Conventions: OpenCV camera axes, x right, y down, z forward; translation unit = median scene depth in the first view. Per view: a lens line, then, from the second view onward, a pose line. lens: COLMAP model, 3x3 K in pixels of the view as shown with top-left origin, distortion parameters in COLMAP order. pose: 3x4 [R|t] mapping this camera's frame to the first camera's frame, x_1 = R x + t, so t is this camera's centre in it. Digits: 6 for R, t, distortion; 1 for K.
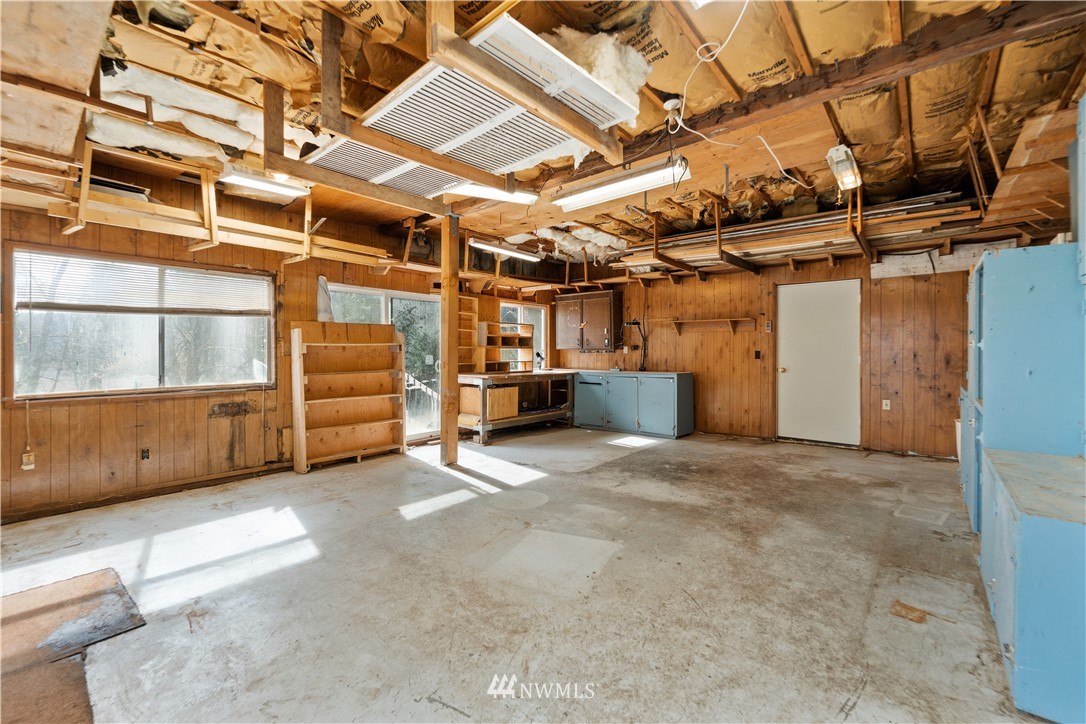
lens RADIAL K [[443.4, 0, 546.6], [0, 443.4, 356.8], [0, 0, 1]] dist [0.000107, -0.000550]
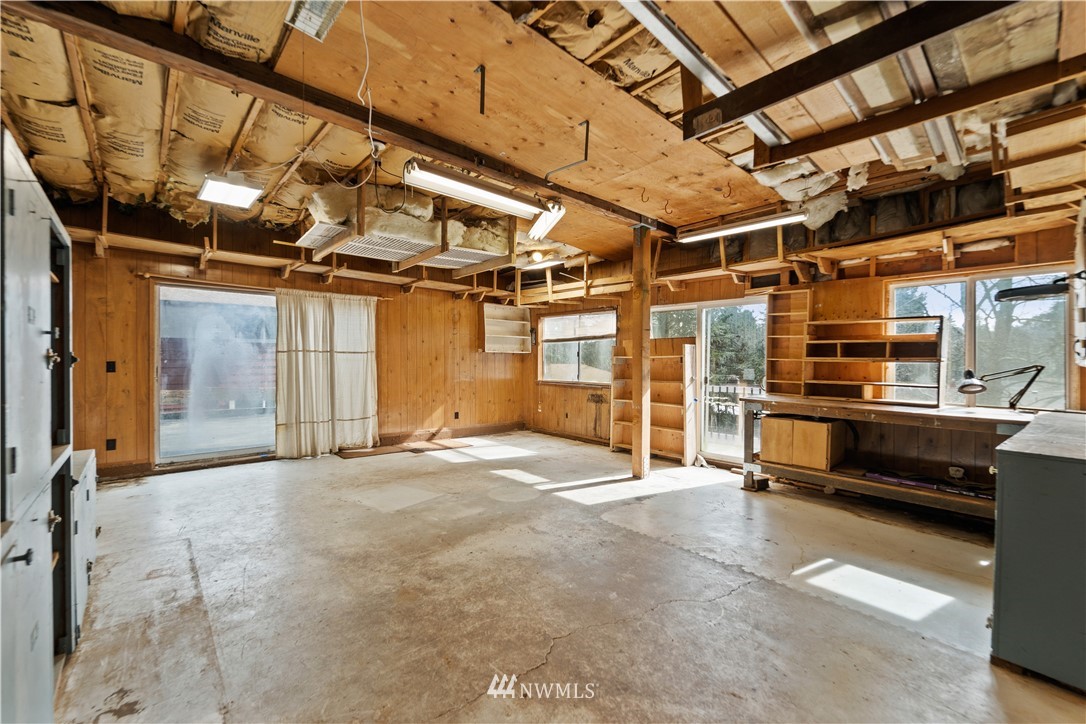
lens RADIAL K [[443.4, 0, 546.6], [0, 443.4, 356.8], [0, 0, 1]] dist [0.000107, -0.000550]
pose [[-0.124245, -0.003620, -0.992245, 1.066972], [-0.020355, 0.999792, -0.001099, -0.029351], [0.992043, 0.020061, -0.124293, 1.232548]]
